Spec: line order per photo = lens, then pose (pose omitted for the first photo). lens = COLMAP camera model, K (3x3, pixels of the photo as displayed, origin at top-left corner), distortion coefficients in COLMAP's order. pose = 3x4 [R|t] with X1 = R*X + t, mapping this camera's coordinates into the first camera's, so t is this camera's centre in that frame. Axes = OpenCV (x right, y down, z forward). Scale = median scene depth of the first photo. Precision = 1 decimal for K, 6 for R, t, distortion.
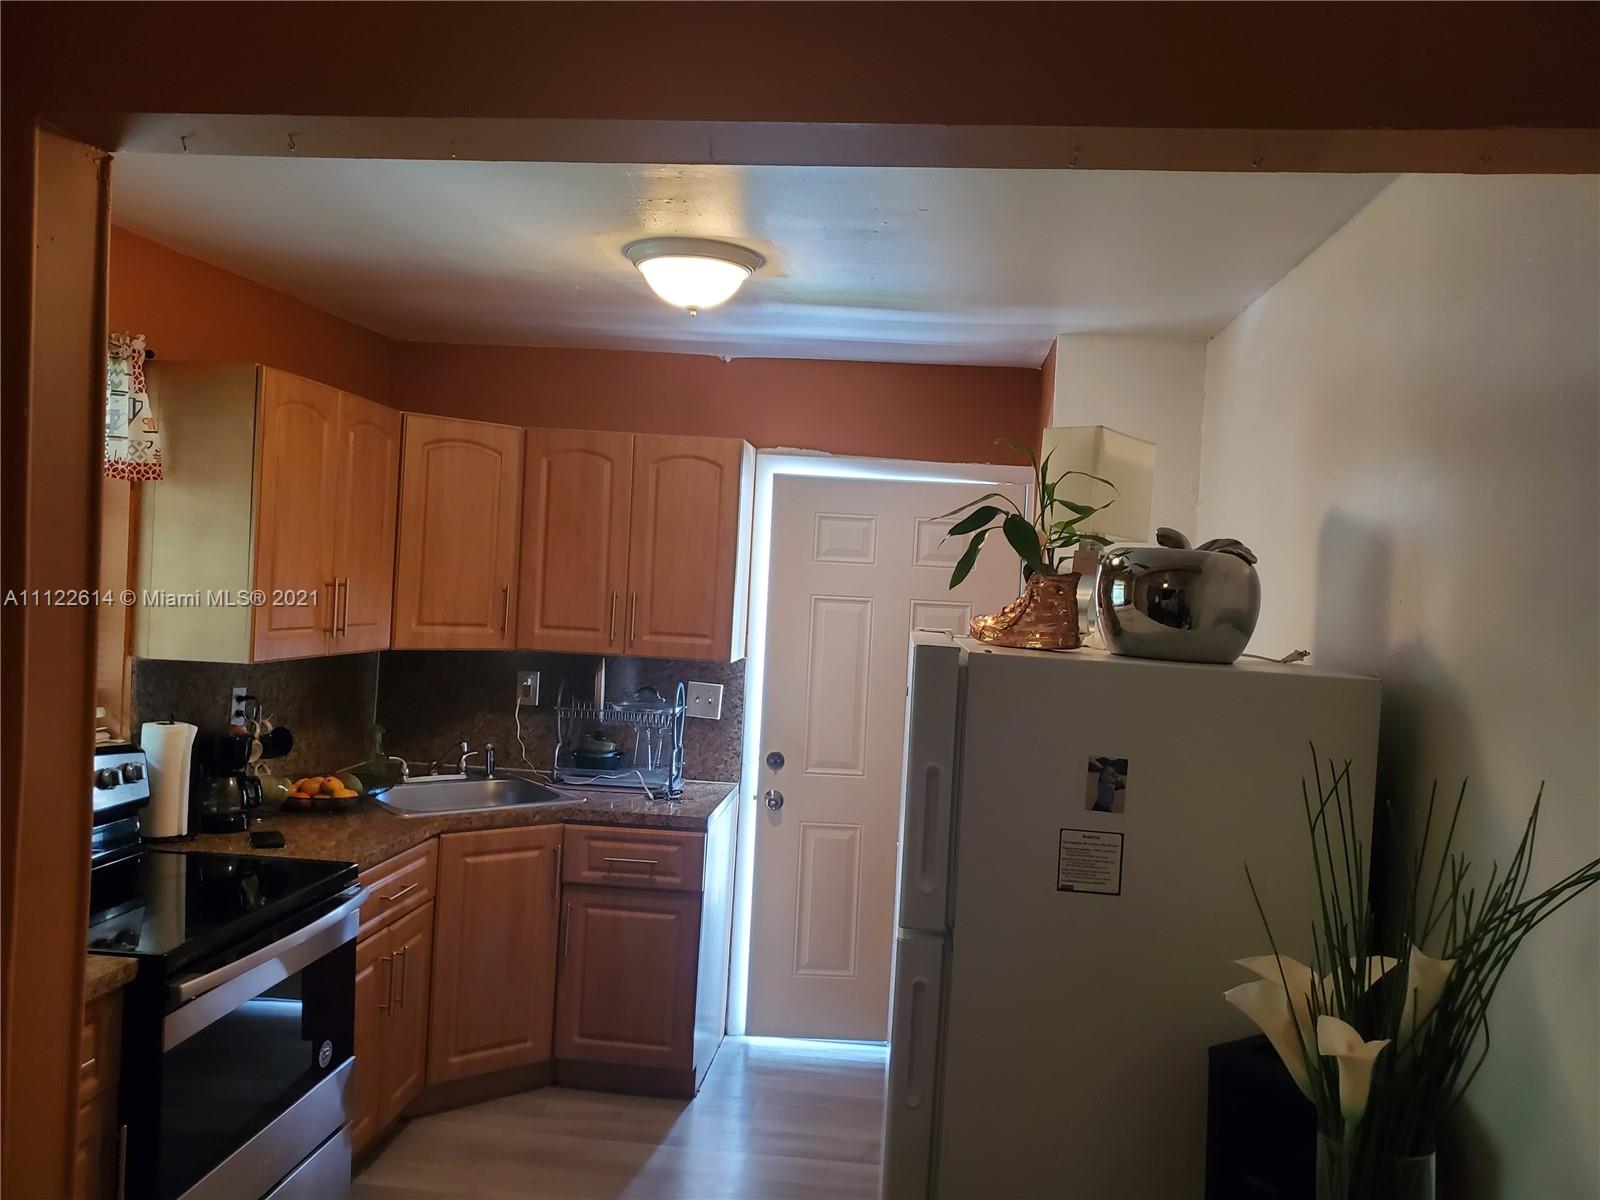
lens RADIAL K [[1251.5, 0, 847.4], [0, 1251.5, 588.1], [0, 0, 1]] dist [0.009884, -0.008398]
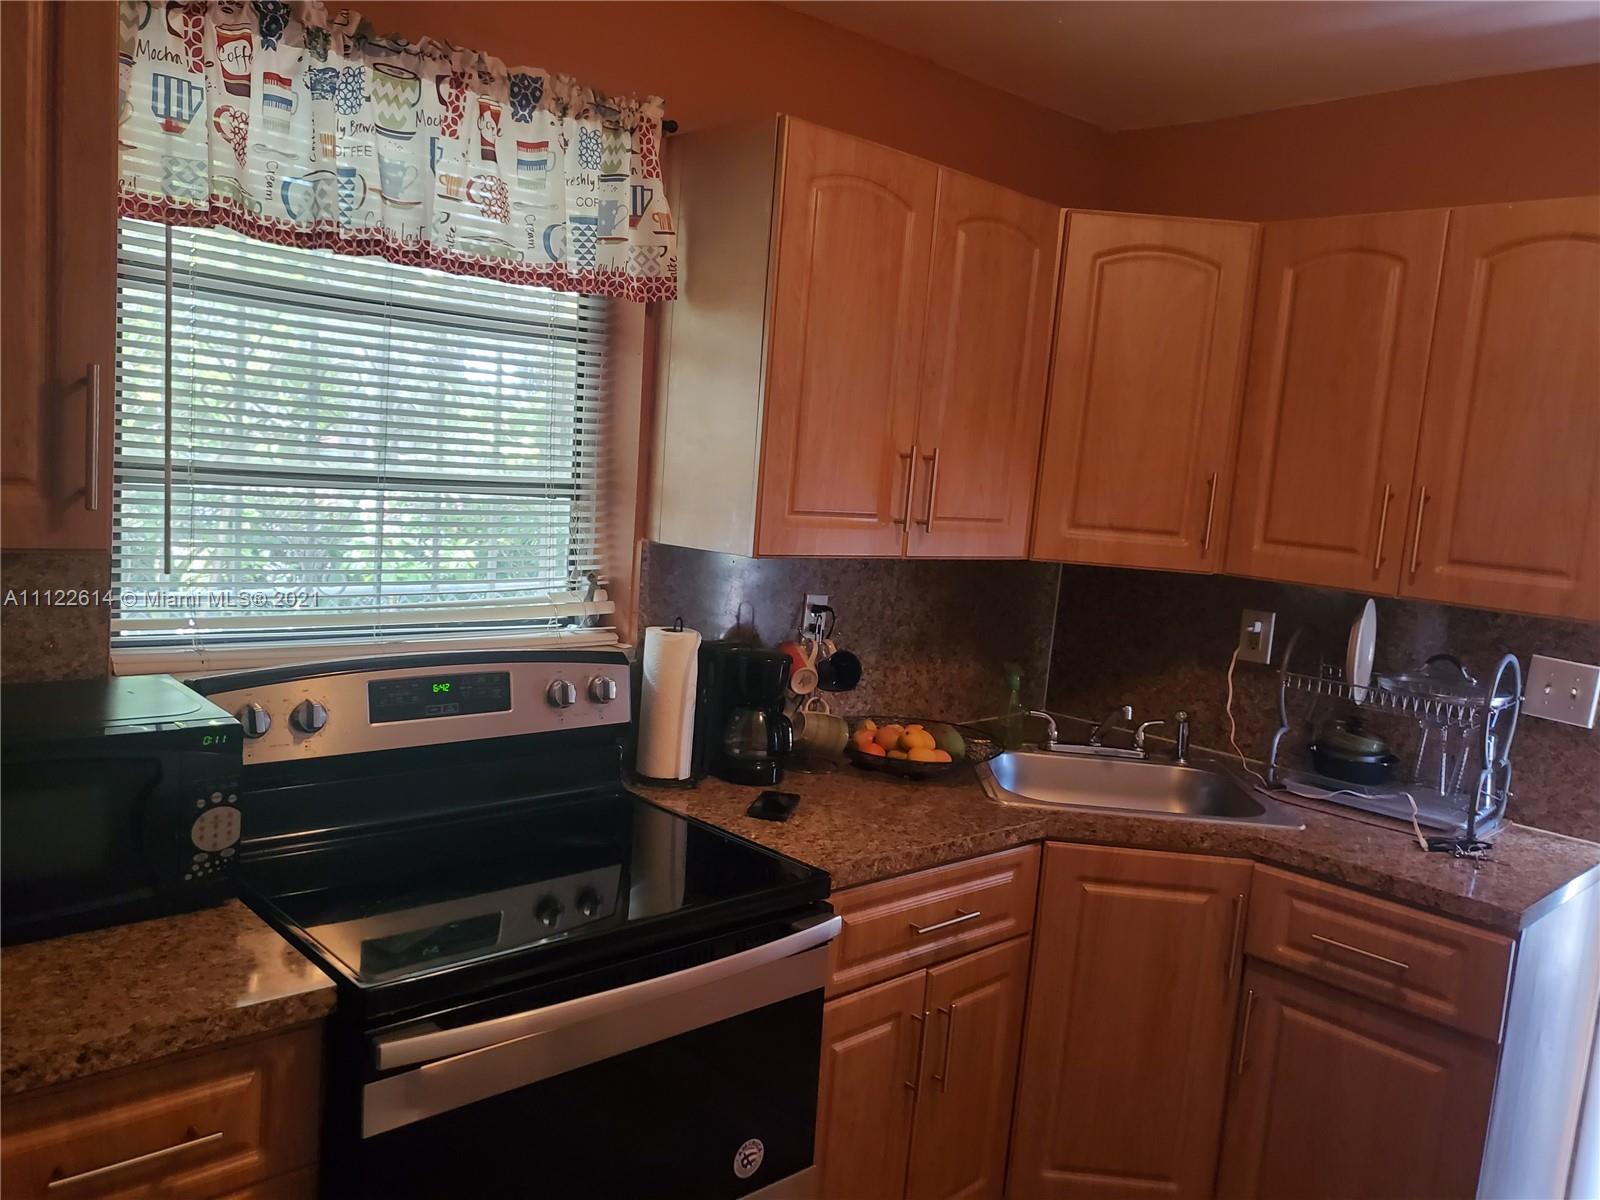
lens RADIAL K [[1251.5, 0, 784.0], [0, 1251.5, 606.3], [0, 0, 1]] dist [0.009884, -0.008398]
pose [[0.732690, 0.085392, -0.675184, 0.008547], [-0.042613, 0.995907, 0.079712, 0.026623], [0.679227, -0.029632, 0.733330, 0.420582]]
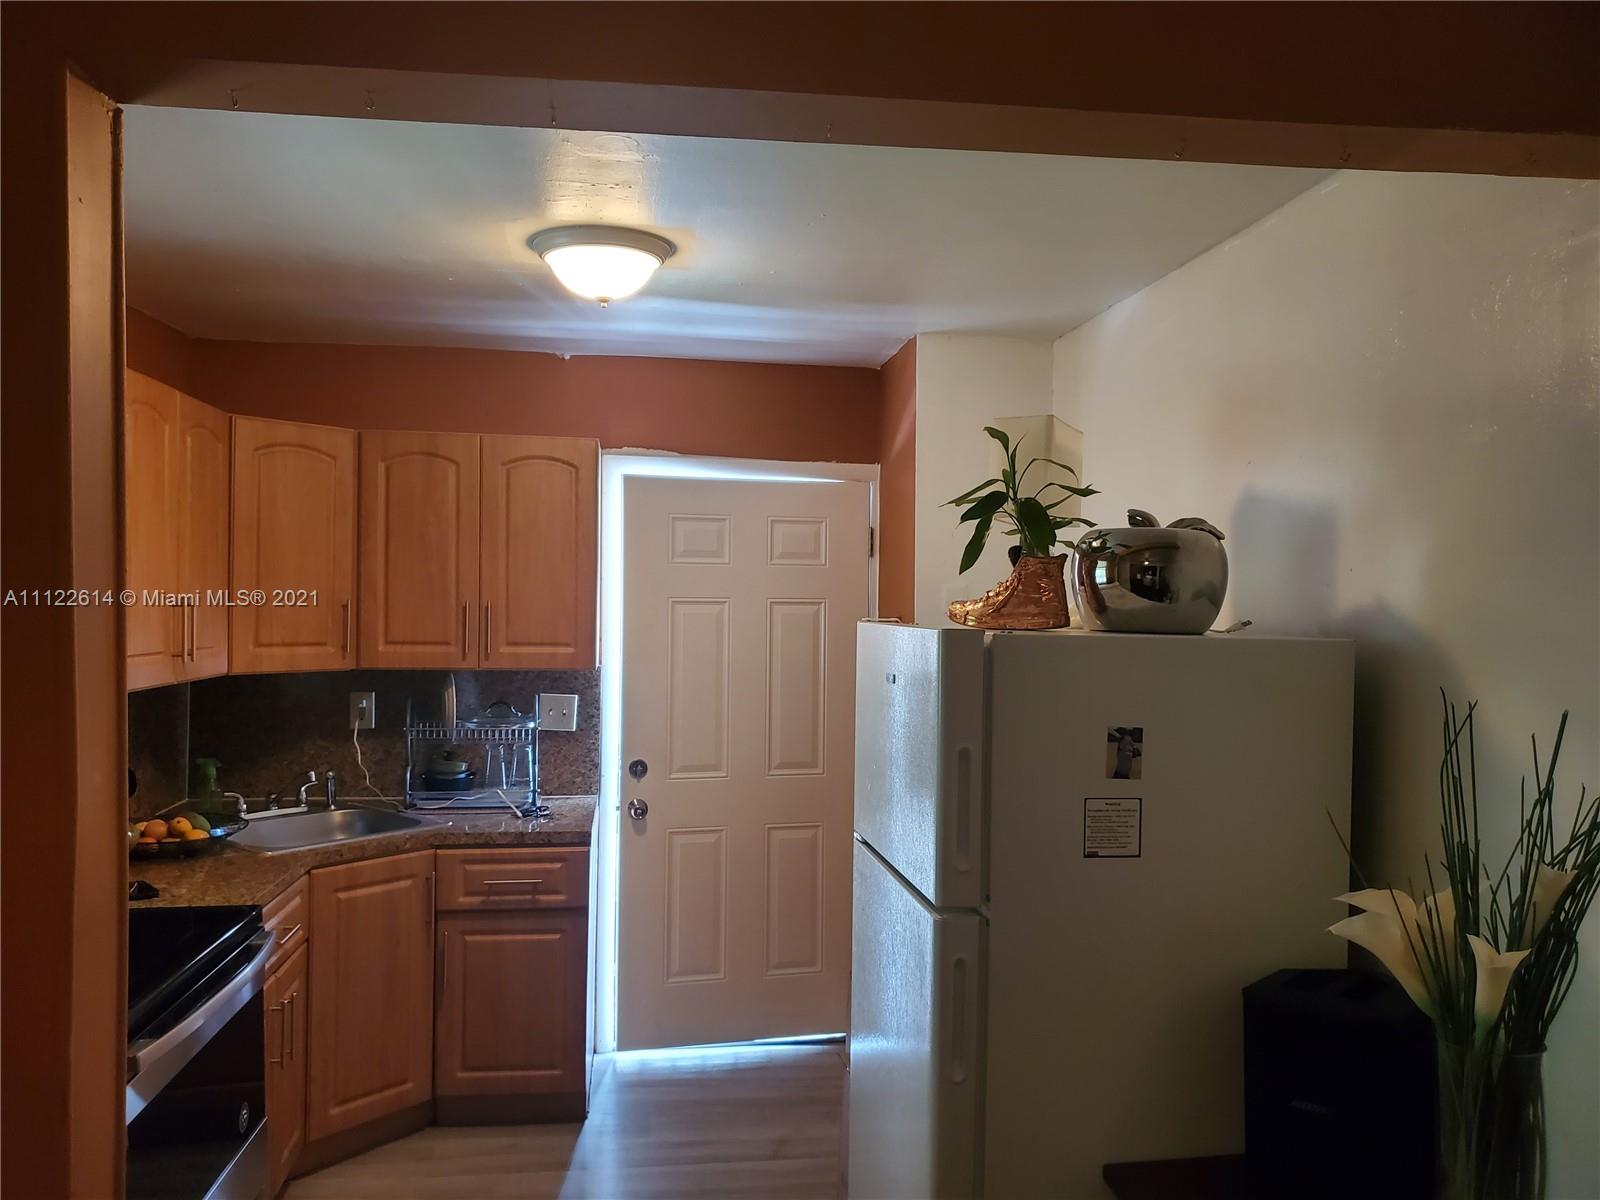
lens RADIAL K [[1251.5, 0, 811.3], [0, 1251.5, 609.0], [0, 0, 1]] dist [0.009884, -0.008398]
pose [[0.975233, -0.043363, 0.216890, -0.154837], [0.041304, 0.999048, 0.014021, 0.005991], [-0.217291, -0.004715, 0.976095, 0.018268]]
